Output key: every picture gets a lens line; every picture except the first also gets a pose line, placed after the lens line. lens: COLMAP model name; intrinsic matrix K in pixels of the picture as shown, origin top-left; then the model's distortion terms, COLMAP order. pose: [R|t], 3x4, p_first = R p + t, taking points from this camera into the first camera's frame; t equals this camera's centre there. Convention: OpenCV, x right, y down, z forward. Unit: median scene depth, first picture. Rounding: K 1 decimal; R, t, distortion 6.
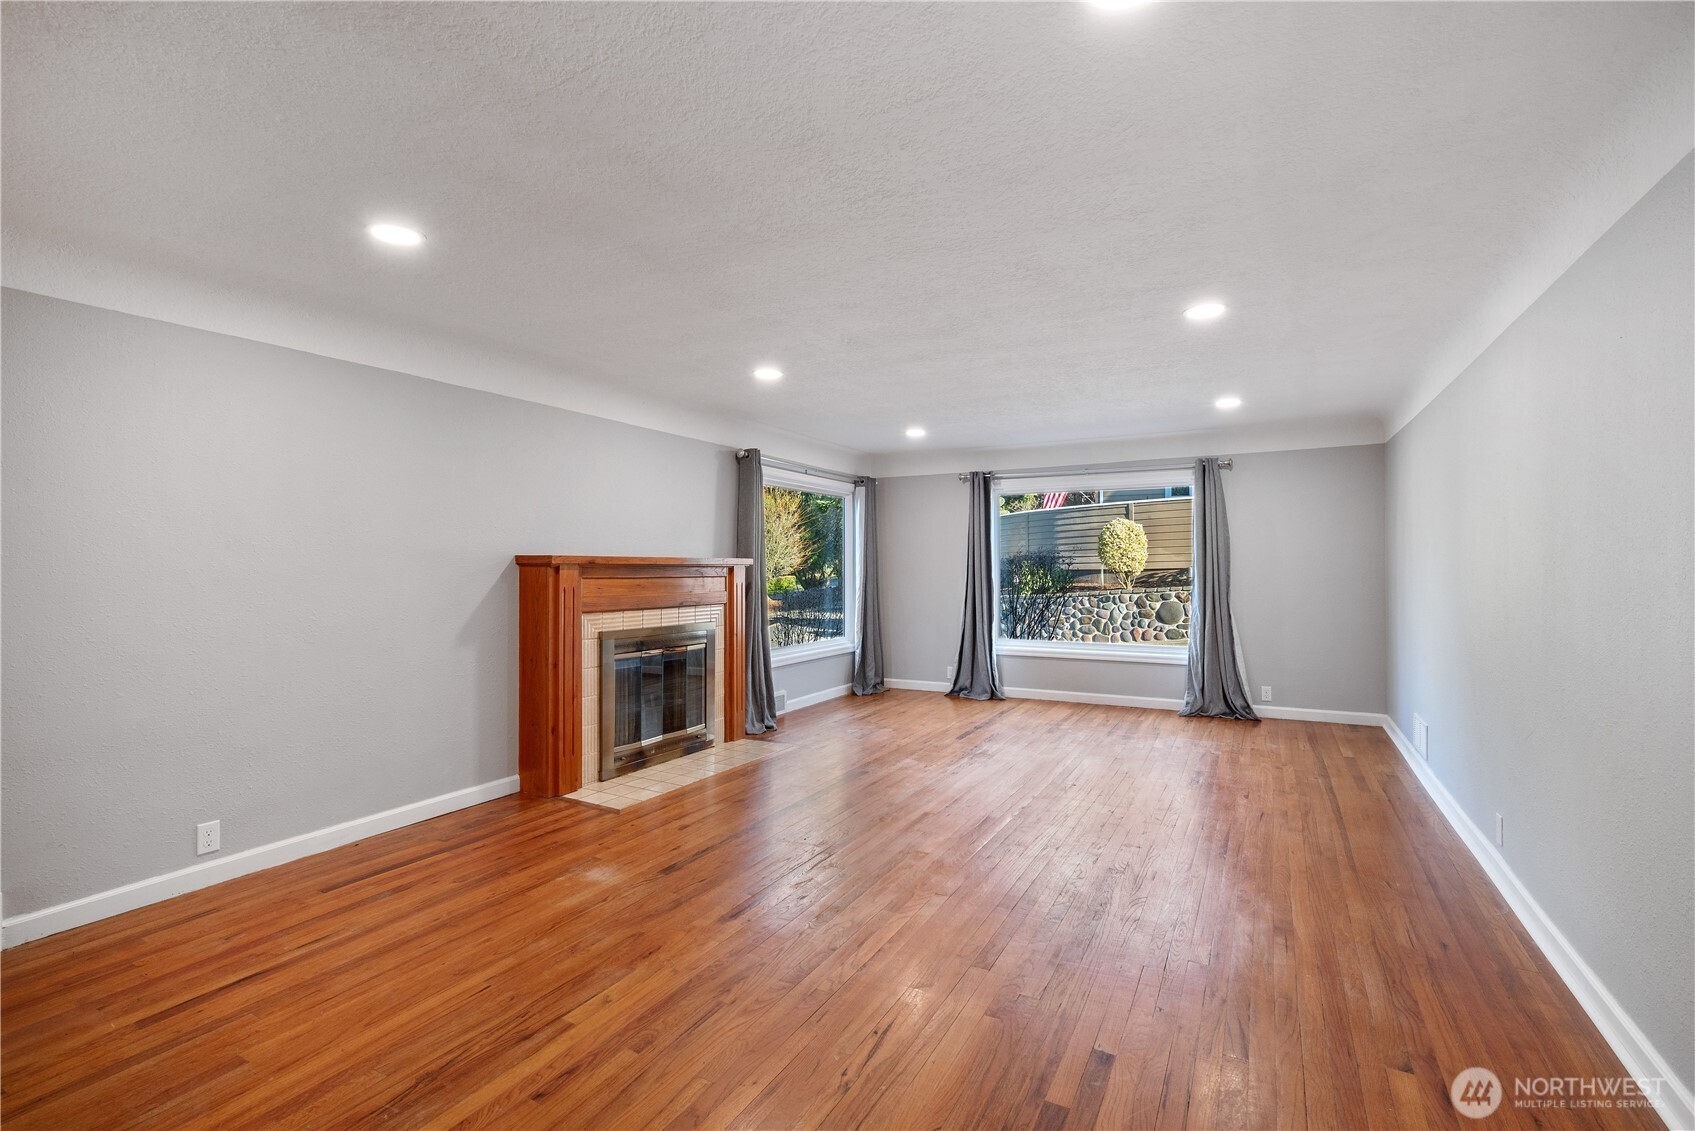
lens RADIAL K [[764.4, 0, 847.1], [0, 764.4, 561.3], [0, 0, 1]] dist [-0.000356, 0.000726]
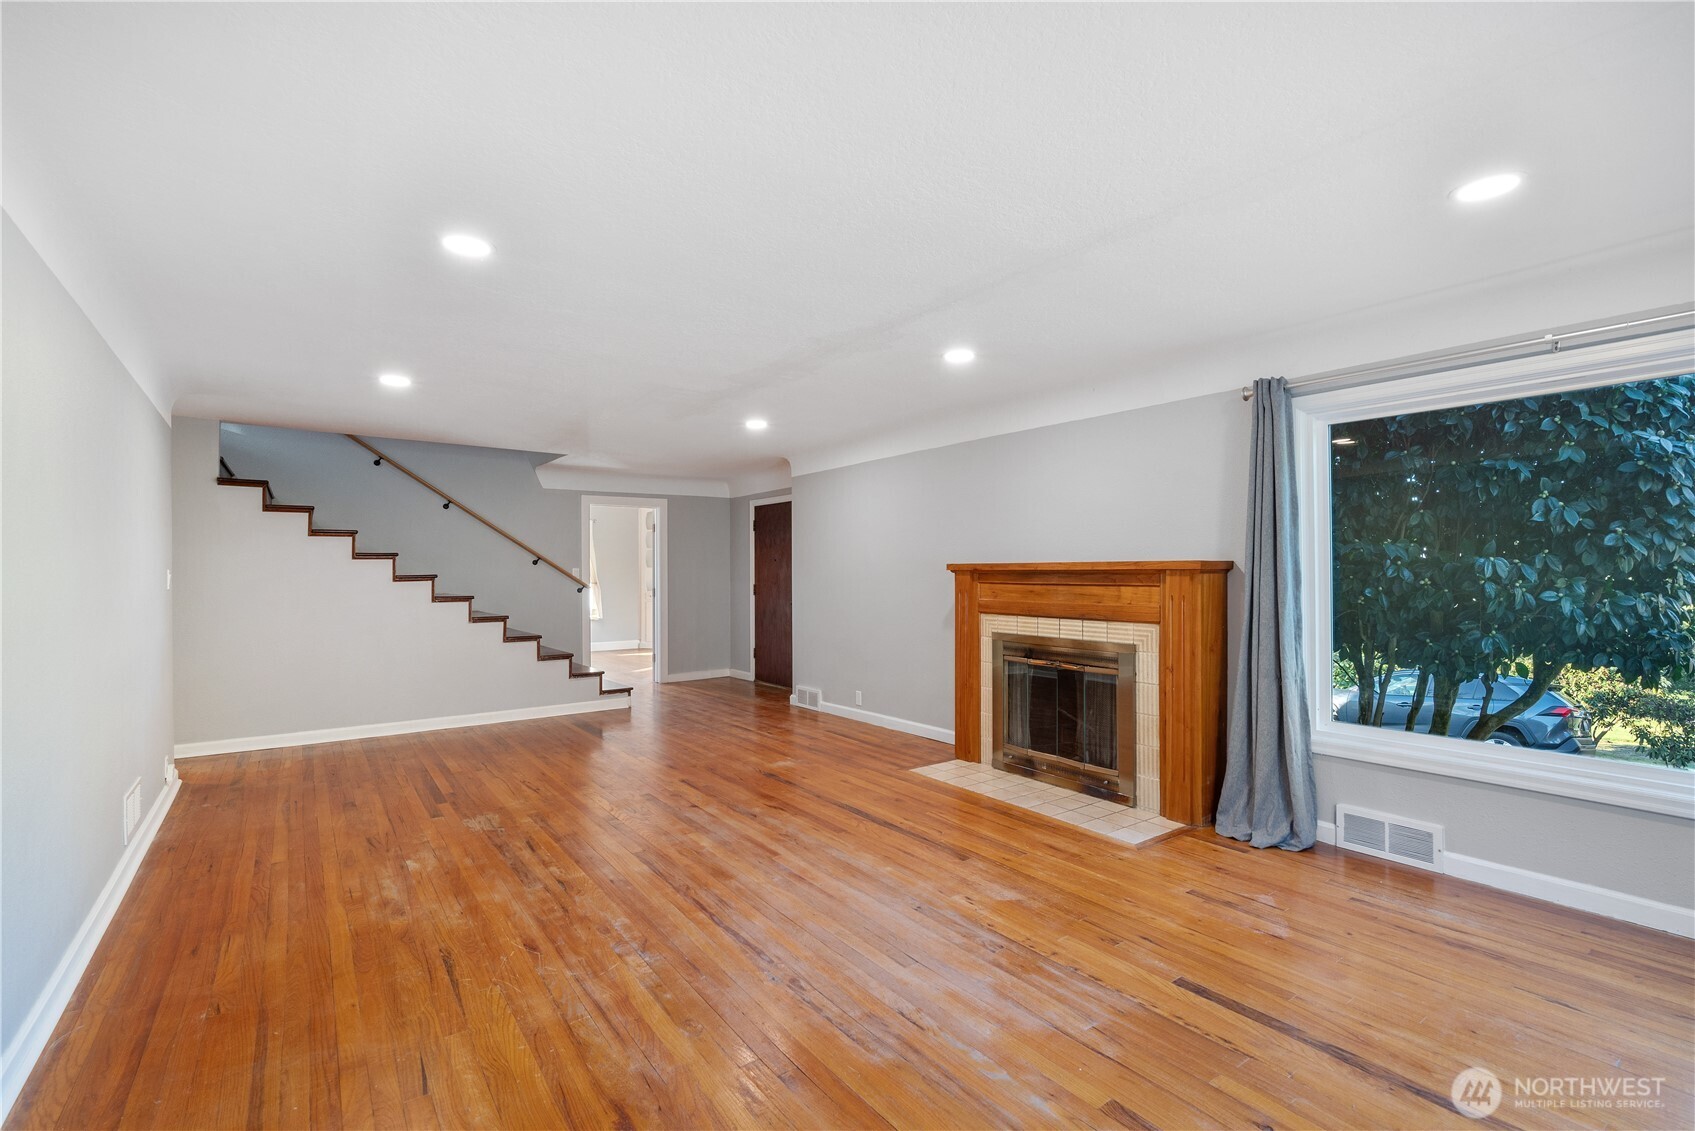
lens RADIAL K [[764.4, 0, 845.7], [0, 764.4, 572.0], [0, 0, 1]] dist [-0.000356, 0.000726]
pose [[-0.426210, 0.004501, -0.904613, 0.680559], [0.012122, 0.999926, -0.000737, 0.003958], [0.904543, -0.011280, -0.426233, 1.139111]]
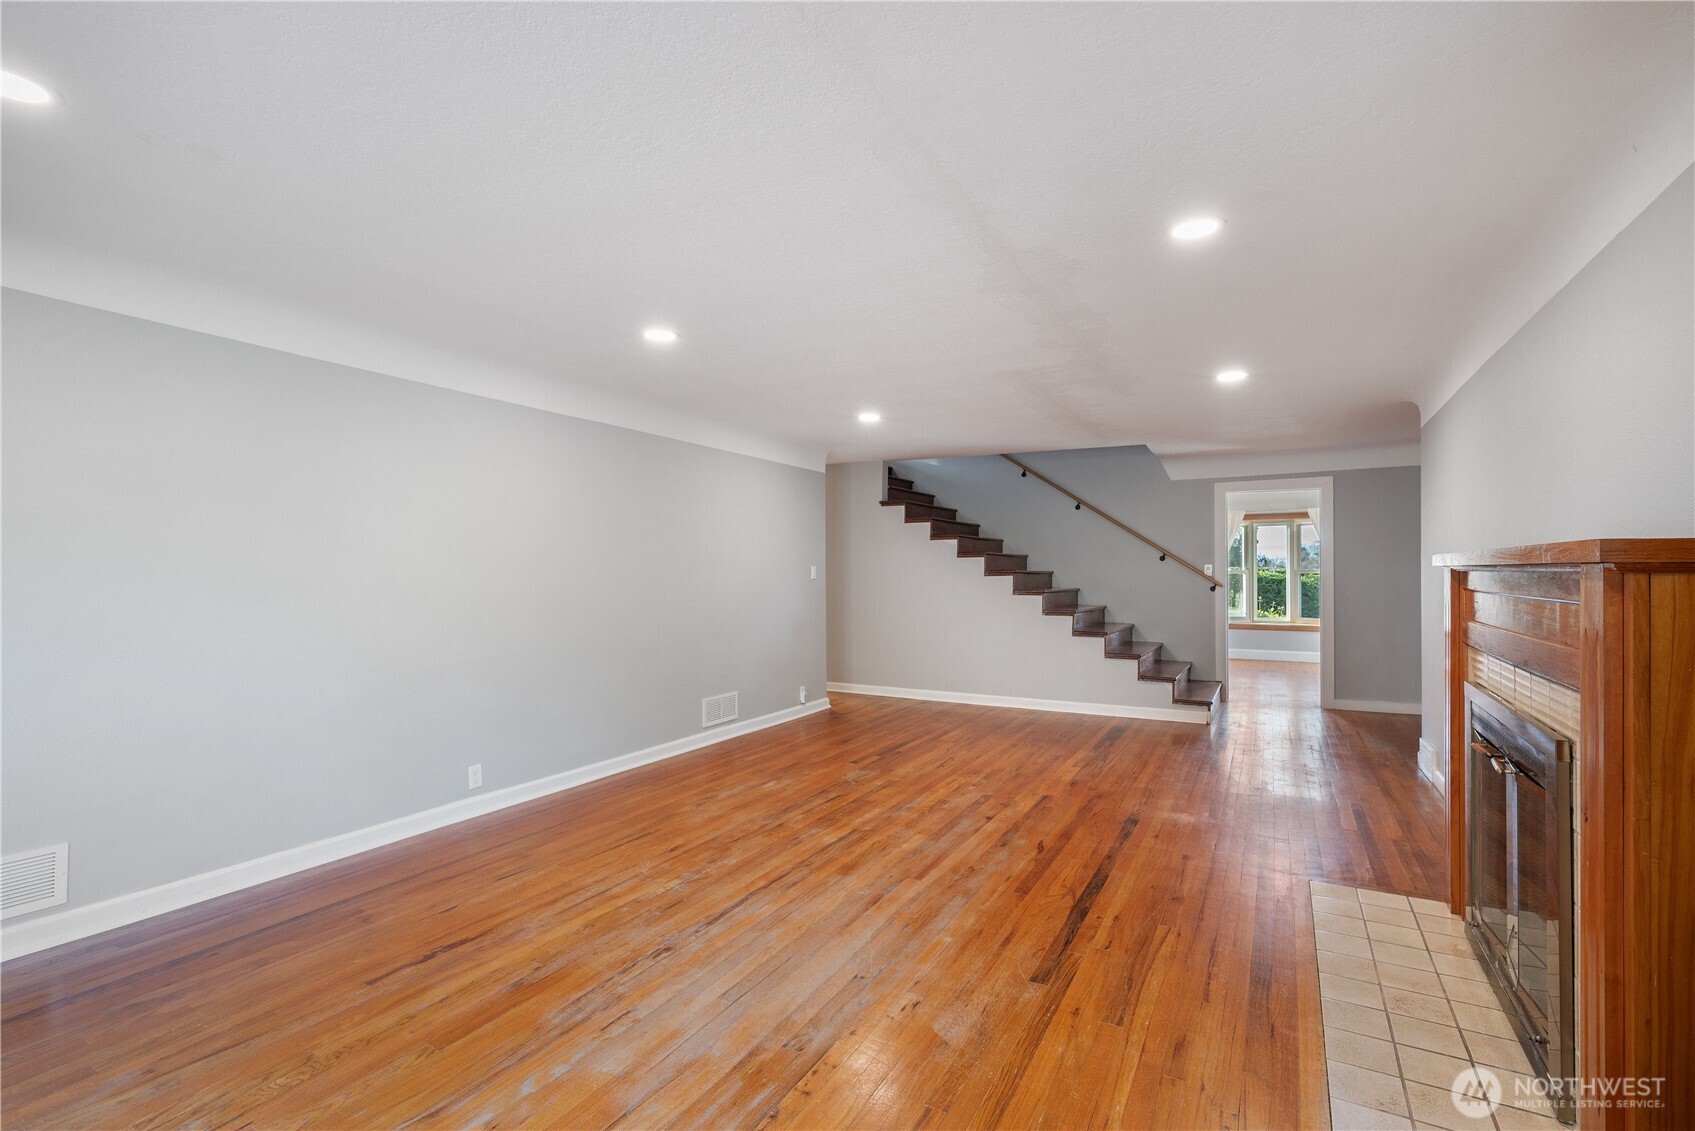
lens RADIAL K [[764.4, 0, 843.1], [0, 764.4, 562.0], [0, 0, 1]] dist [-0.000356, 0.000726]
pose [[-0.999965, 0.003473, 0.007627, 0.138108], [0.003334, 0.999829, -0.018202, 0.008246], [-0.007689, -0.018176, -0.999805, 1.421906]]
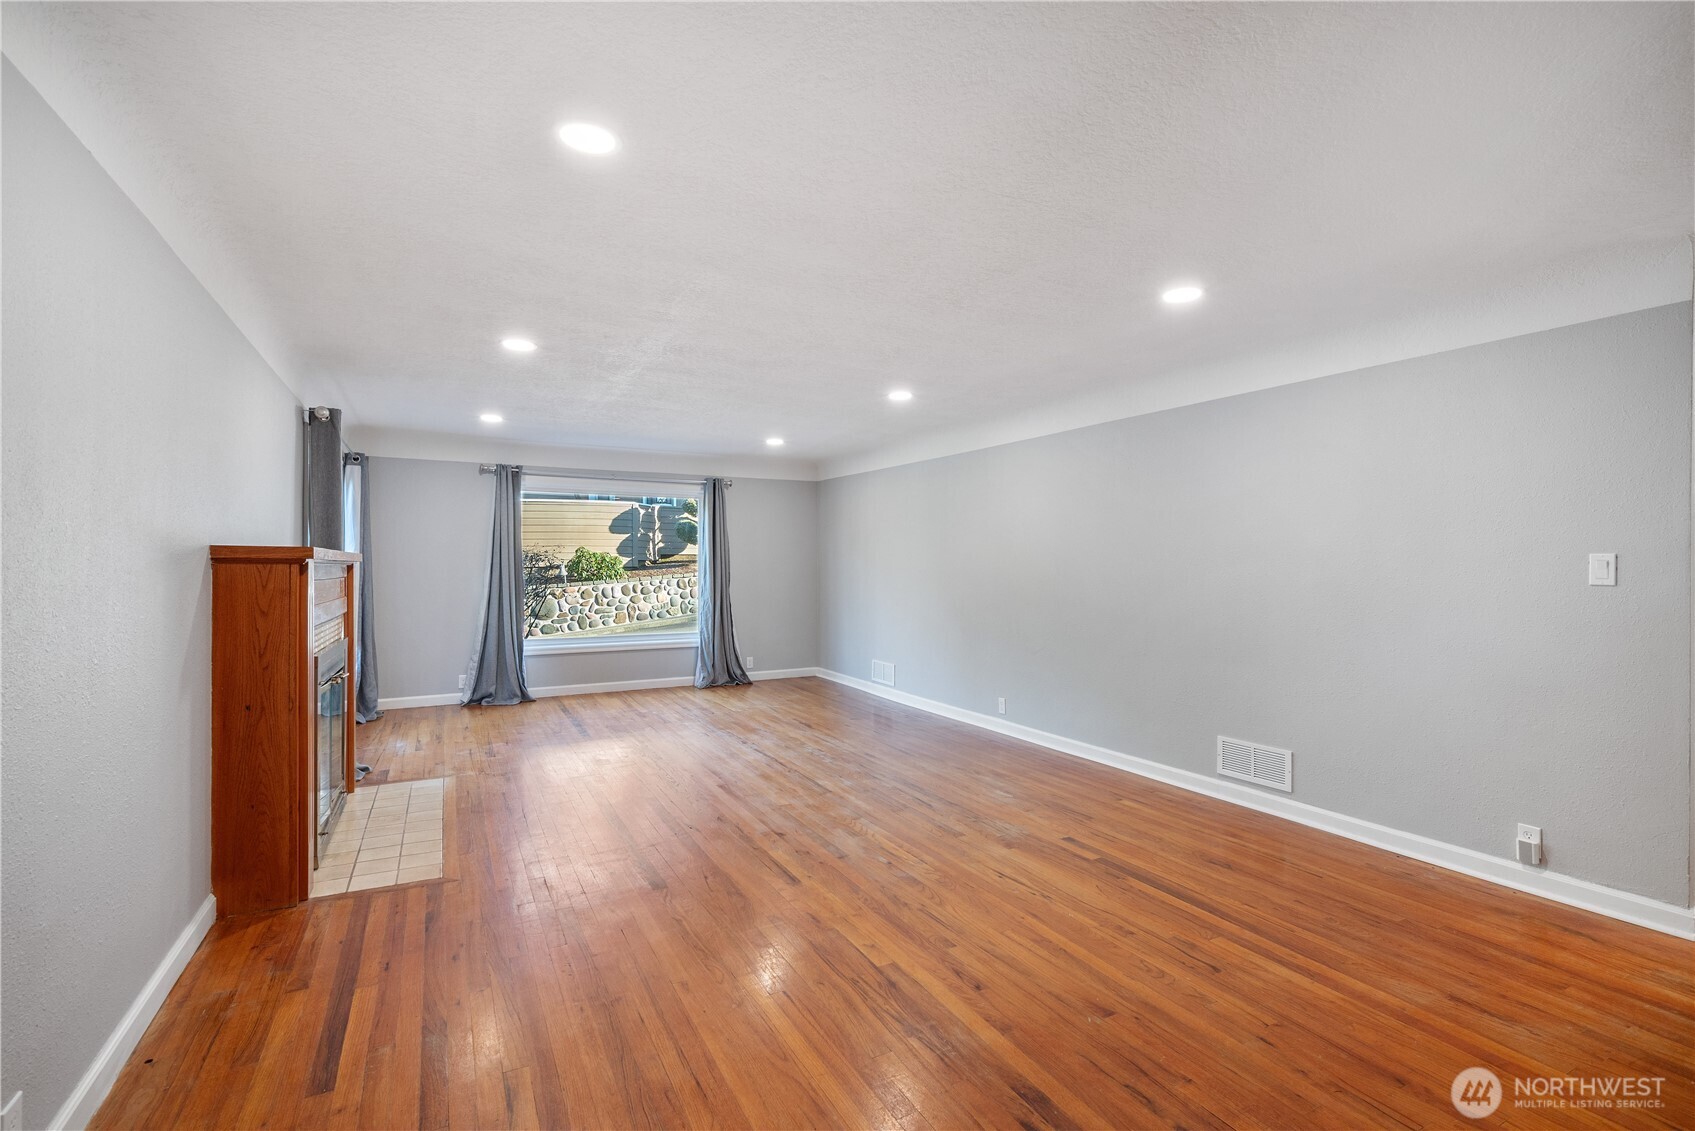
lens RADIAL K [[764.4, 0, 853.8], [0, 764.4, 569.4], [0, 0, 1]] dist [-0.000356, 0.000726]
pose [[0.536538, -0.001340, 0.843875, -0.576161], [-0.009059, 0.999932, 0.007348, 0.002557], [-0.843827, -0.011587, 0.536490, 0.186456]]
